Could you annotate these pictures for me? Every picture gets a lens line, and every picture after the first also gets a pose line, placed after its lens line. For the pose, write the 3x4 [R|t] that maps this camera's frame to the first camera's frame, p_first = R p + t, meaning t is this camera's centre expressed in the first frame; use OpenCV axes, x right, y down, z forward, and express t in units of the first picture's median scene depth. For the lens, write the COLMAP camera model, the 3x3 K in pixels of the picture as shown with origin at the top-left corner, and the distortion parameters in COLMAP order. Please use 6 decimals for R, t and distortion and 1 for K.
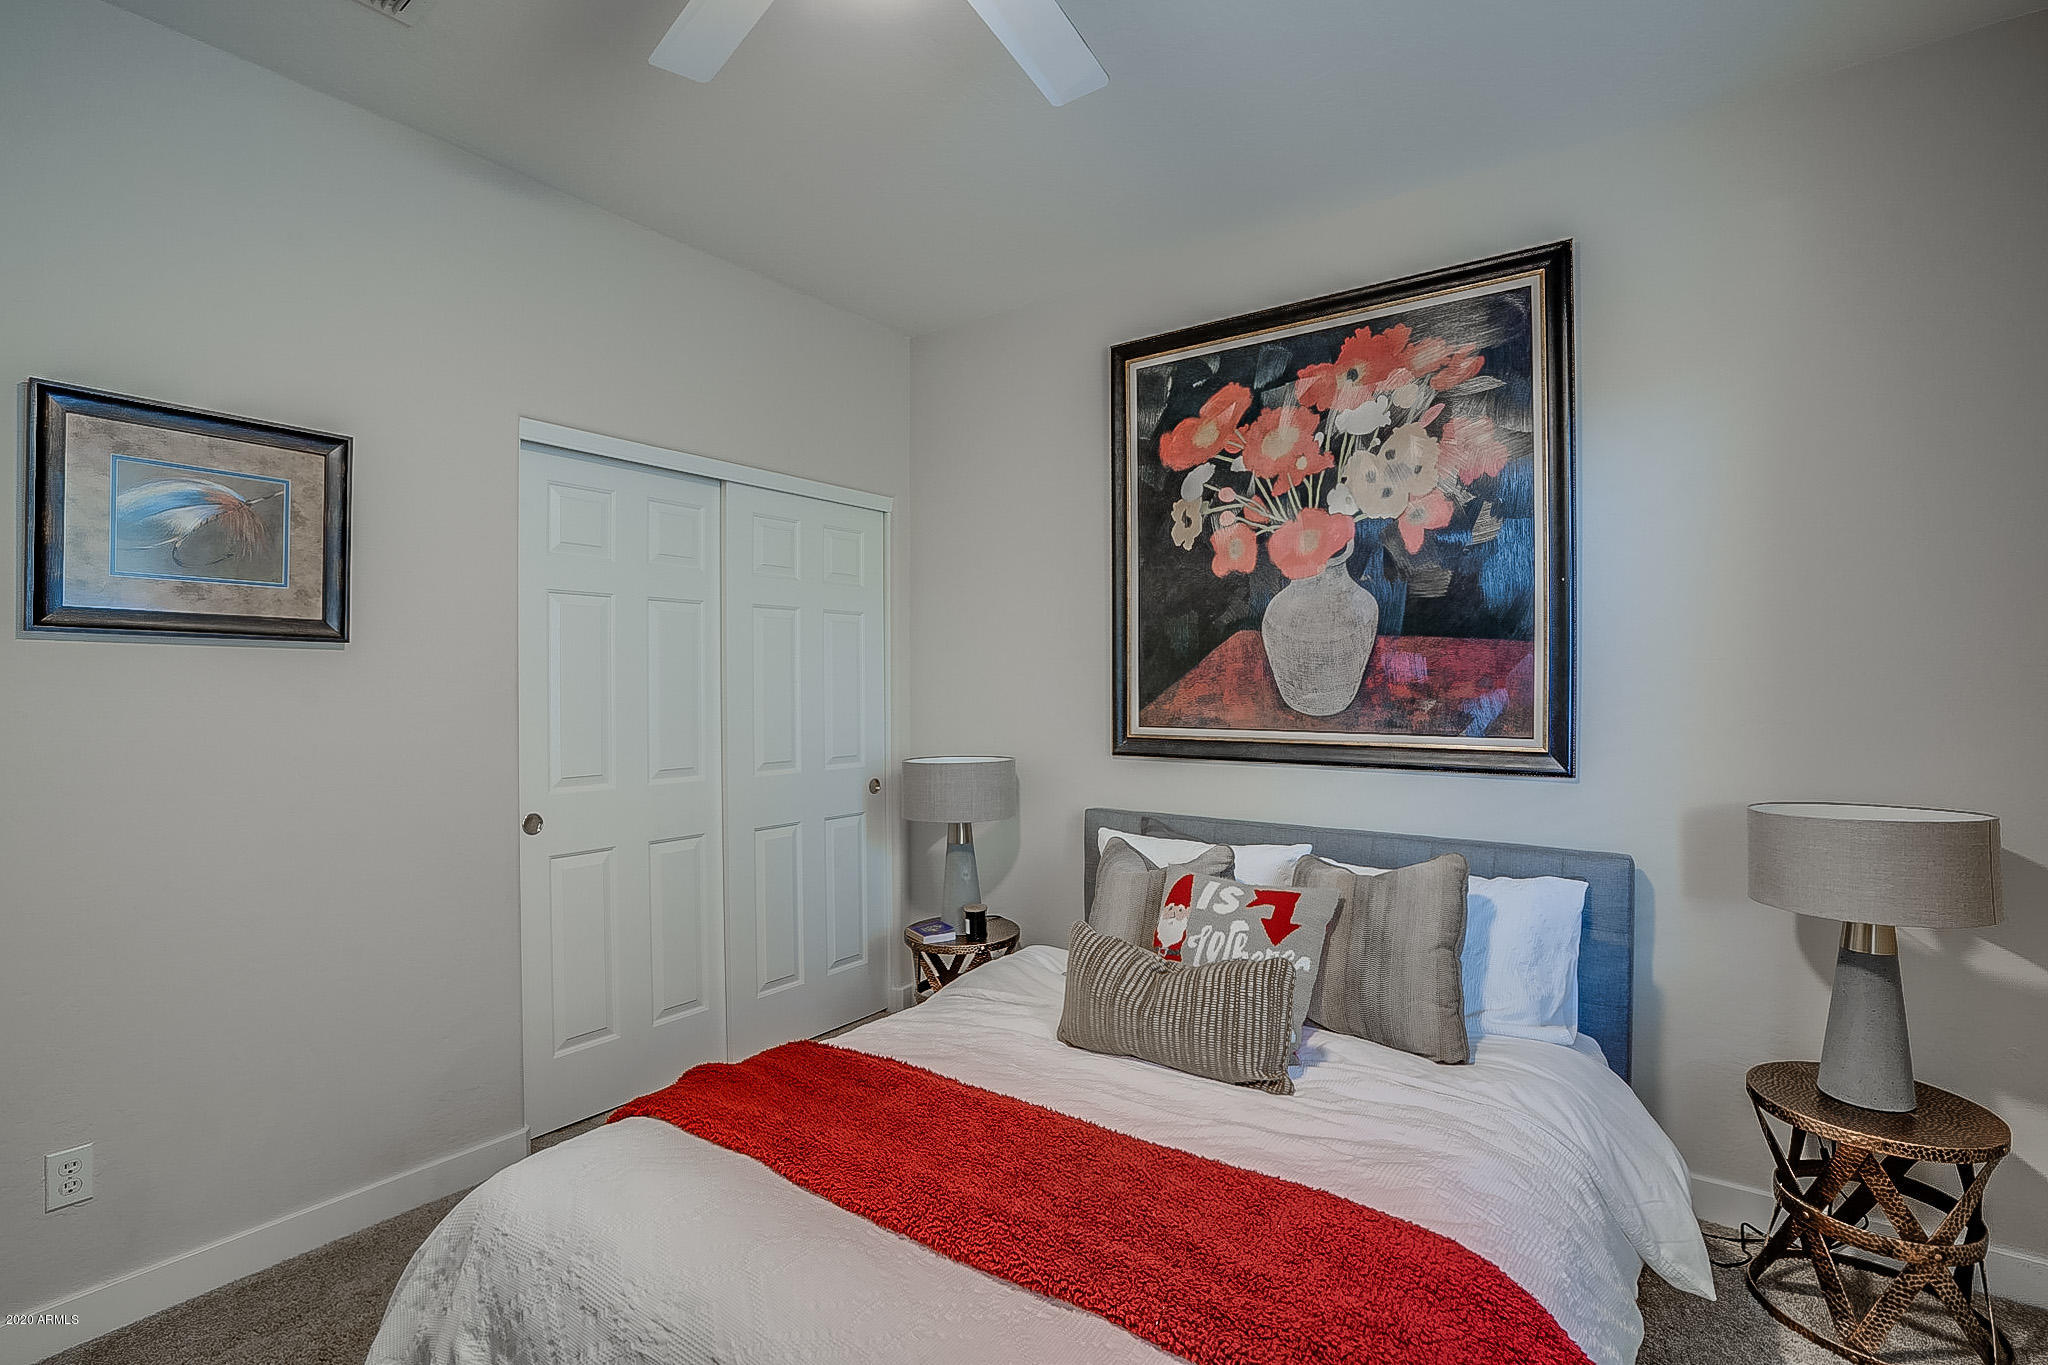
lens RADIAL K [[1007.9, 0, 1031.1], [0, 1007.9, 680.0], [0, 0, 1]] dist [-0.036190, 0.015990]
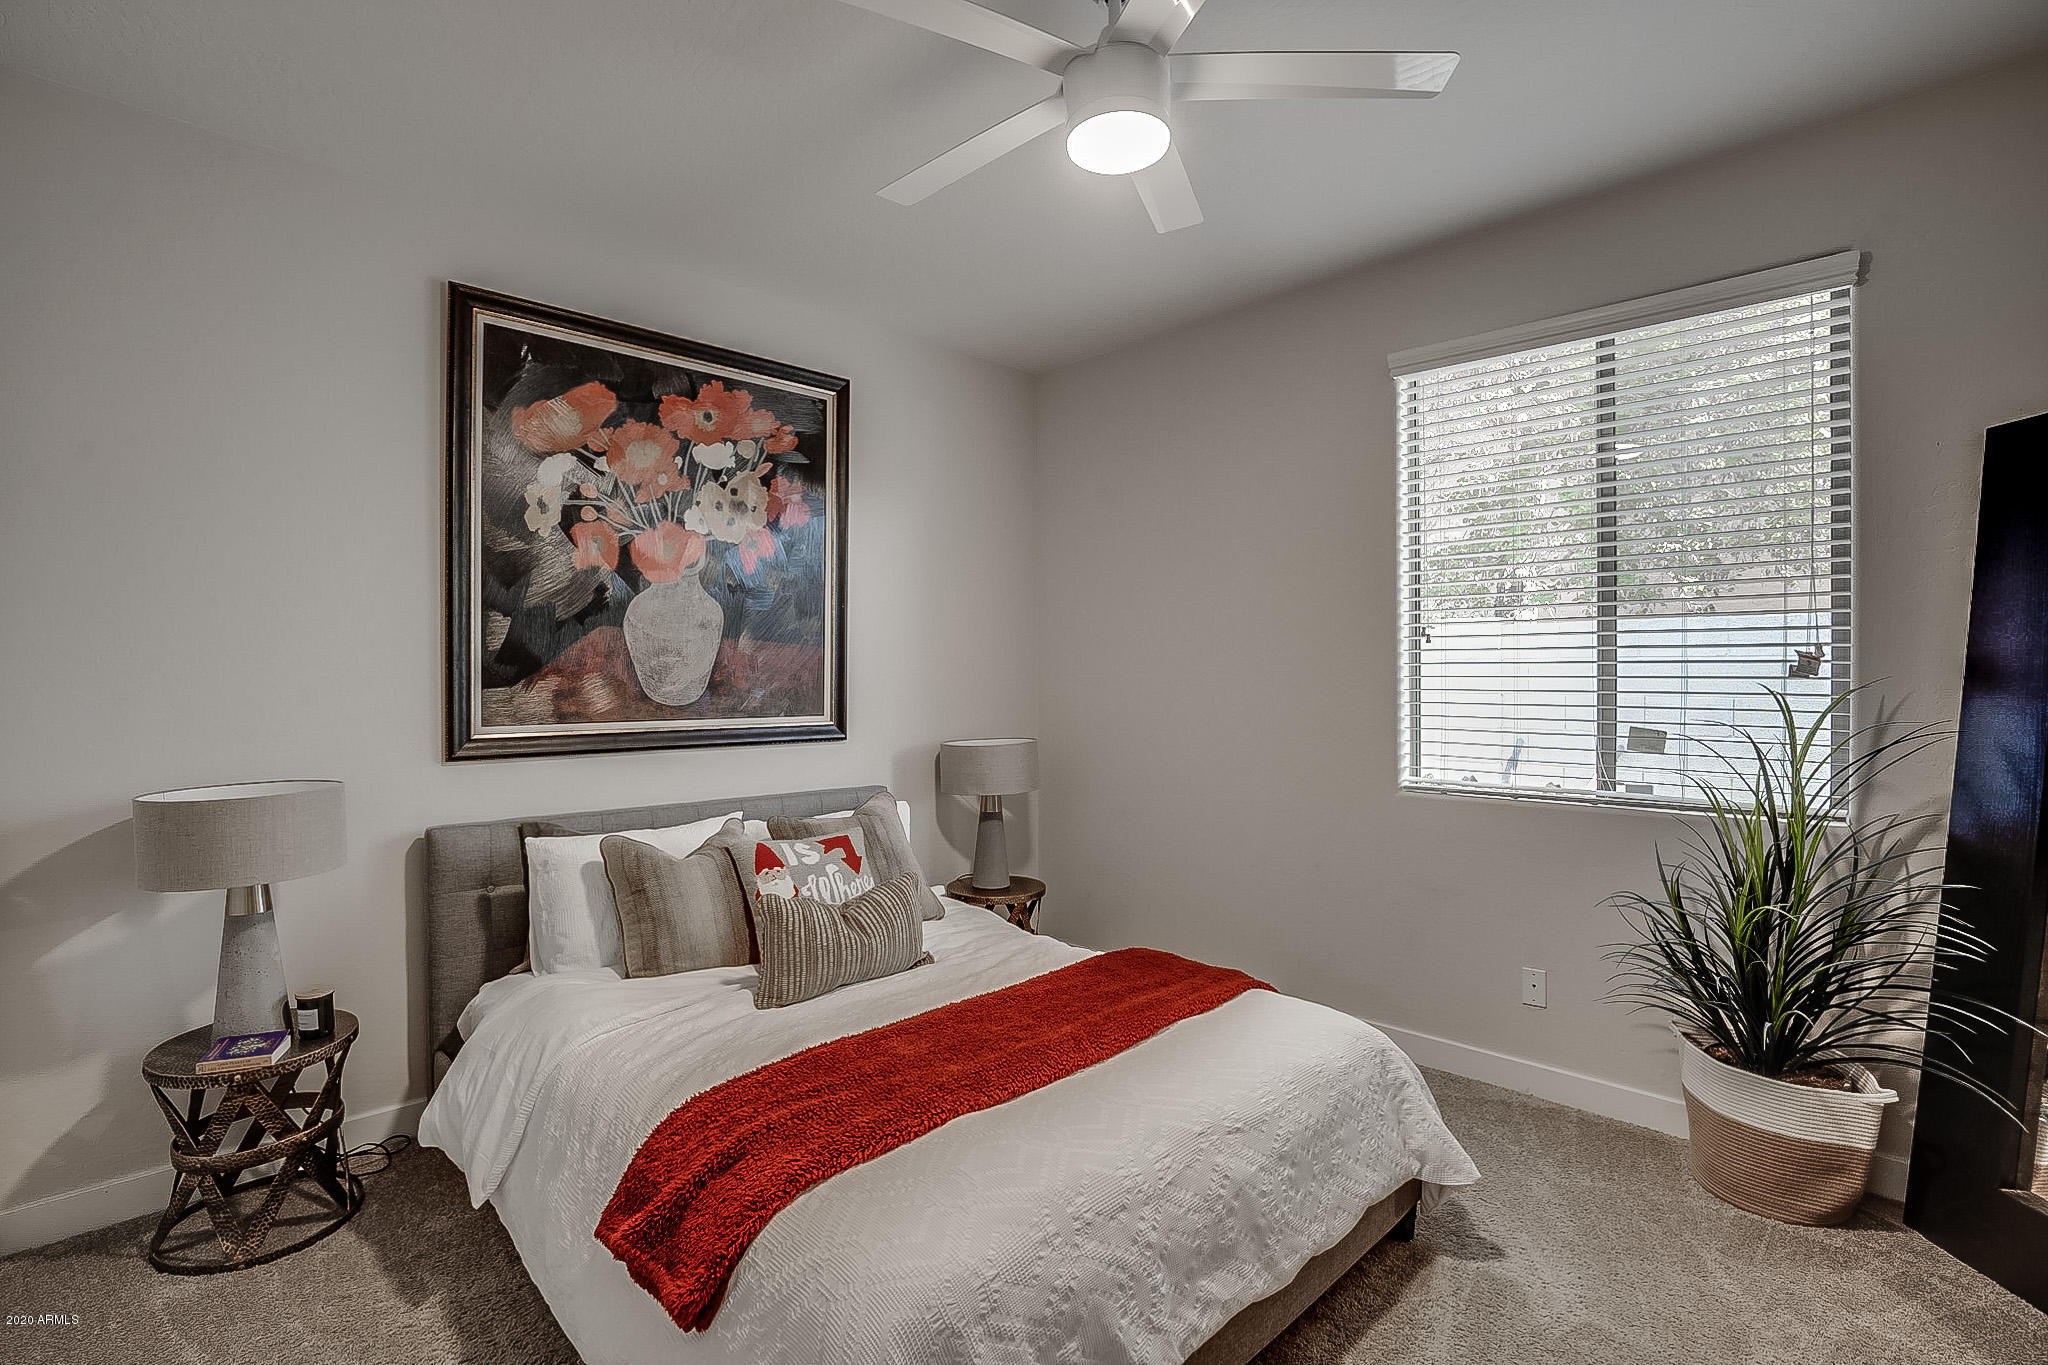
lens RADIAL K [[1007.9, 0, 1026.1], [0, 1007.9, 679.6], [0, 0, 1]] dist [-0.036190, 0.015990]
pose [[0.118118, -0.002132, 0.992997, -0.839275], [0.004716, 0.999988, 0.001586, 0.006416], [-0.992988, 0.004495, 0.118127, 0.503588]]
